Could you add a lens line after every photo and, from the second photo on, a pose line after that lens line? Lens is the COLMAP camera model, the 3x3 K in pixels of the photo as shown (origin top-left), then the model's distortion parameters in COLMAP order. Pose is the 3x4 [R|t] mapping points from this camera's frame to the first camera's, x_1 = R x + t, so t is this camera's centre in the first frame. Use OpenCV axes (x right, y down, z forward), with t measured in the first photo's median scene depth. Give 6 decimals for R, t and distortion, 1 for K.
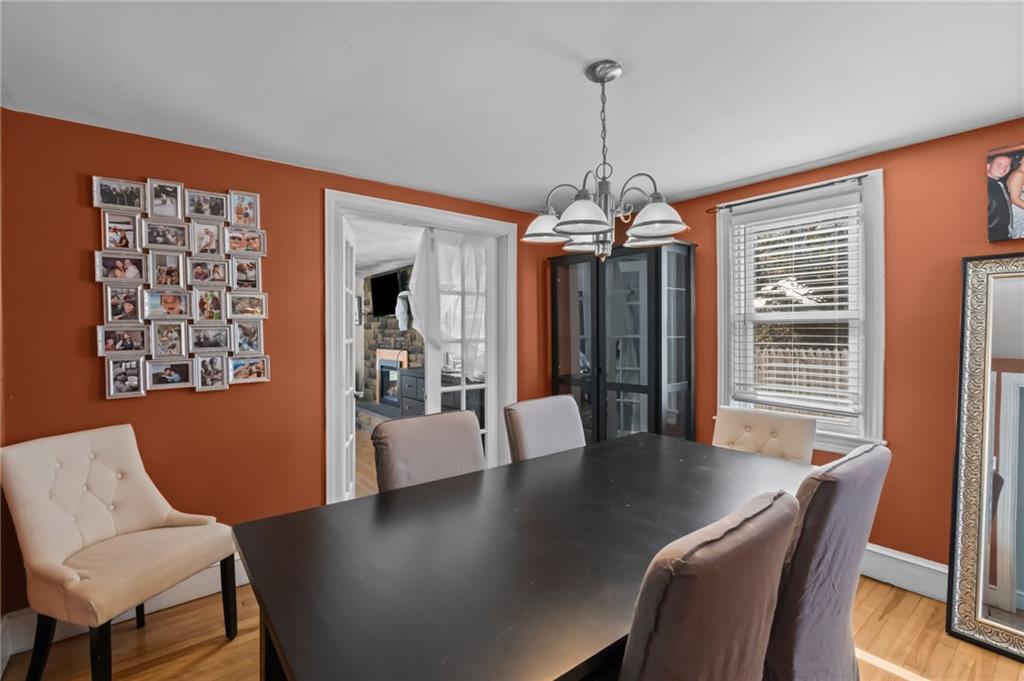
lens RADIAL K [[467.9, 0, 511.2], [0, 467.9, 335.9], [0, 0, 1]] dist [-0.011938, 0.004489]
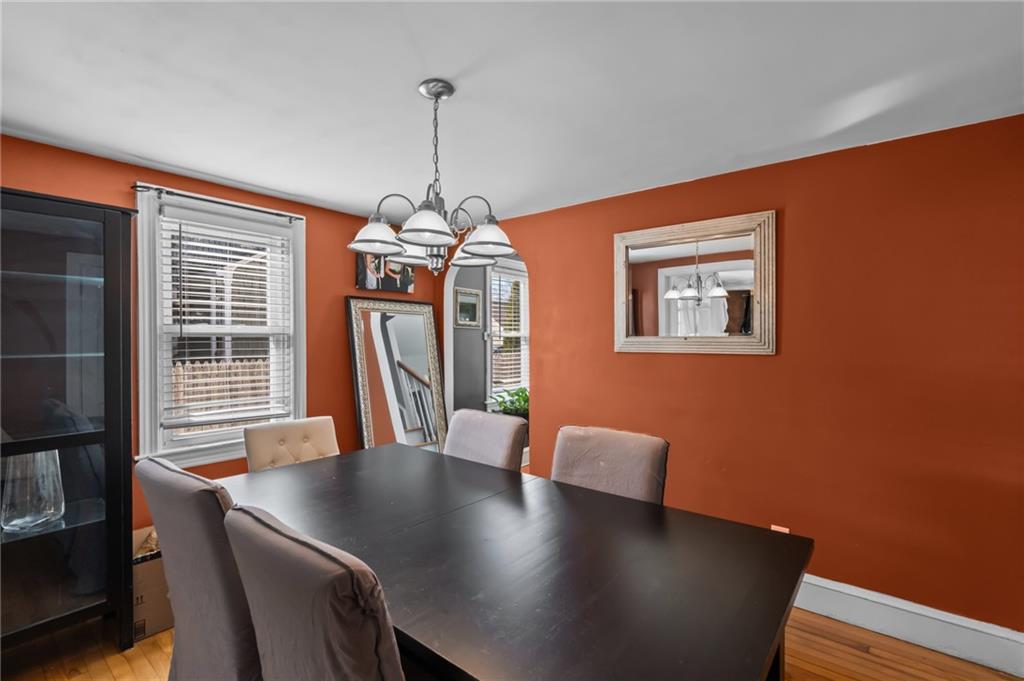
lens RADIAL K [[467.9, 0, 507.7], [0, 467.9, 344.5], [0, 0, 1]] dist [-0.011938, 0.004489]
pose [[-0.227507, -0.004290, 0.973767, -0.511025], [0.015034, 0.999856, 0.007917, -0.009654], [-0.973660, 0.016441, -0.227410, 0.670213]]
